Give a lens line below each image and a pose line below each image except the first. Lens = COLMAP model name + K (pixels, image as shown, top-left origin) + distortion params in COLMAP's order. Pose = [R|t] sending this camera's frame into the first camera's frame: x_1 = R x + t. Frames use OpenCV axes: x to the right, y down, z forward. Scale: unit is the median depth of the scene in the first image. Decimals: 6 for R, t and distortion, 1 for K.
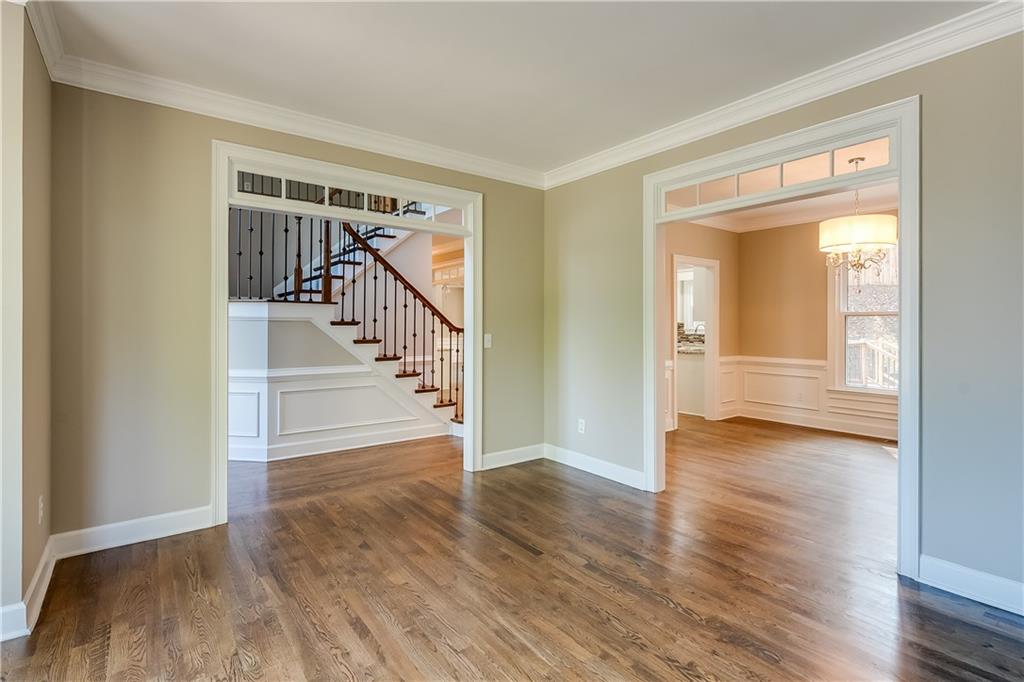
lens RADIAL K [[484.4, 0, 535.1], [0, 484.4, 325.6], [0, 0, 1]] dist [0.001823, 0.000036]
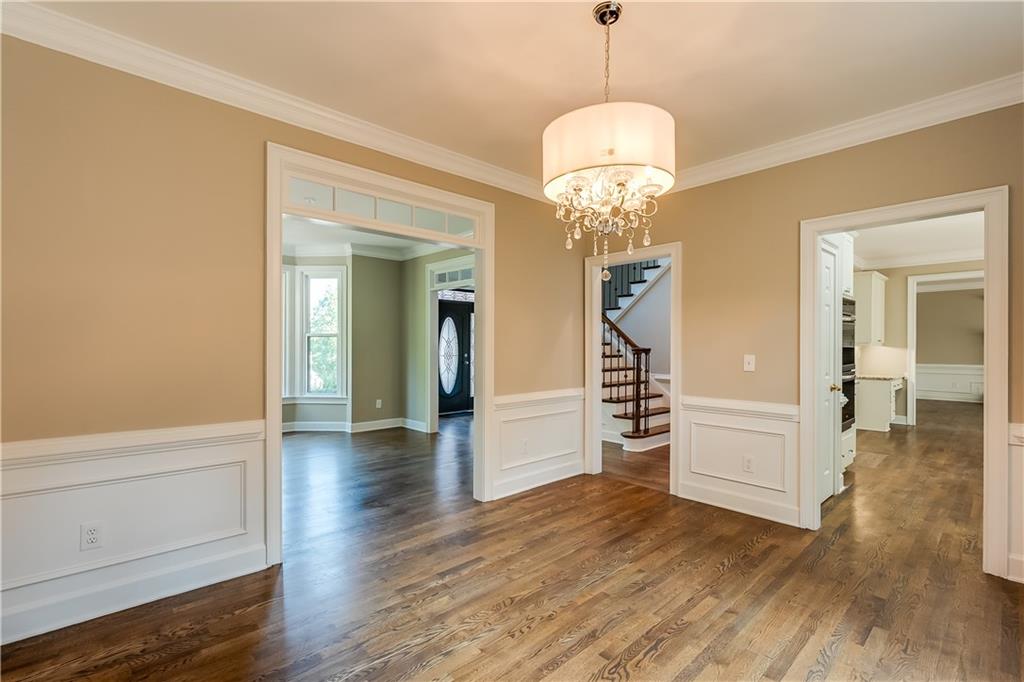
lens RADIAL K [[470.6, 0, 520.1], [0, 470.6, 342.3], [0, 0, 1]] dist [-0.004280, 0.001099]
pose [[0.101206, -0.007943, -0.994834, 1.055542], [-0.002575, 0.999963, -0.008246, 0.002207], [0.994862, 0.003396, 0.101181, 0.801194]]
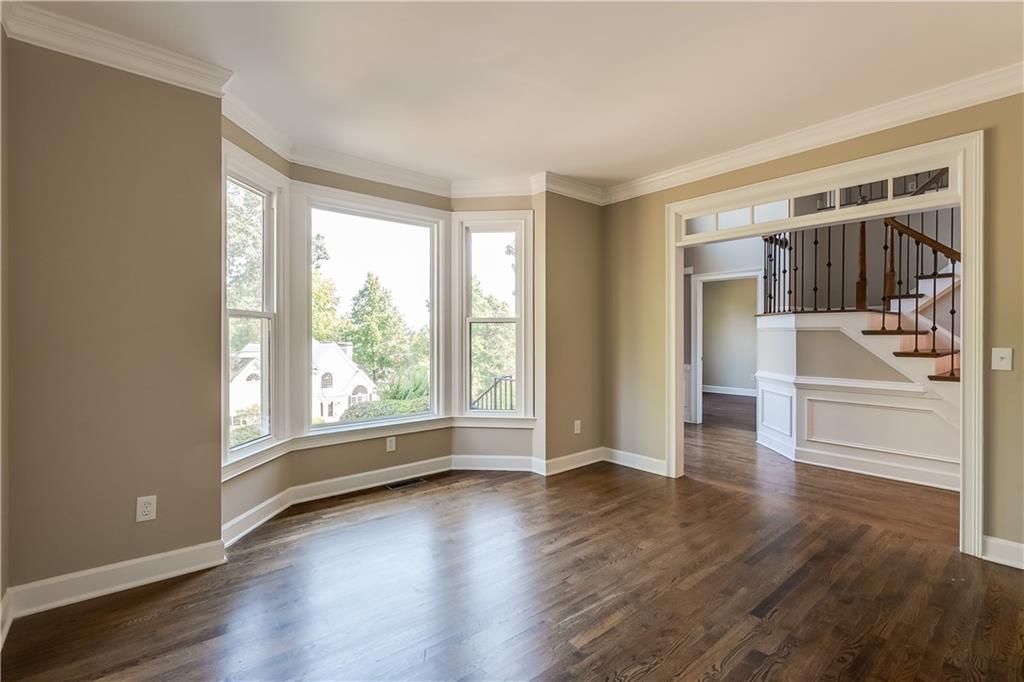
lens RADIAL K [[451.8, 0, 507.2], [0, 451.8, 334.8], [0, 0, 1]] dist [-0.003585, -0.001820]
pose [[0.049261, -0.003207, -0.998781, 0.423219], [0.001153, 0.999994, -0.003154, 0.001423], [0.998785, -0.000996, 0.049264, 0.309792]]
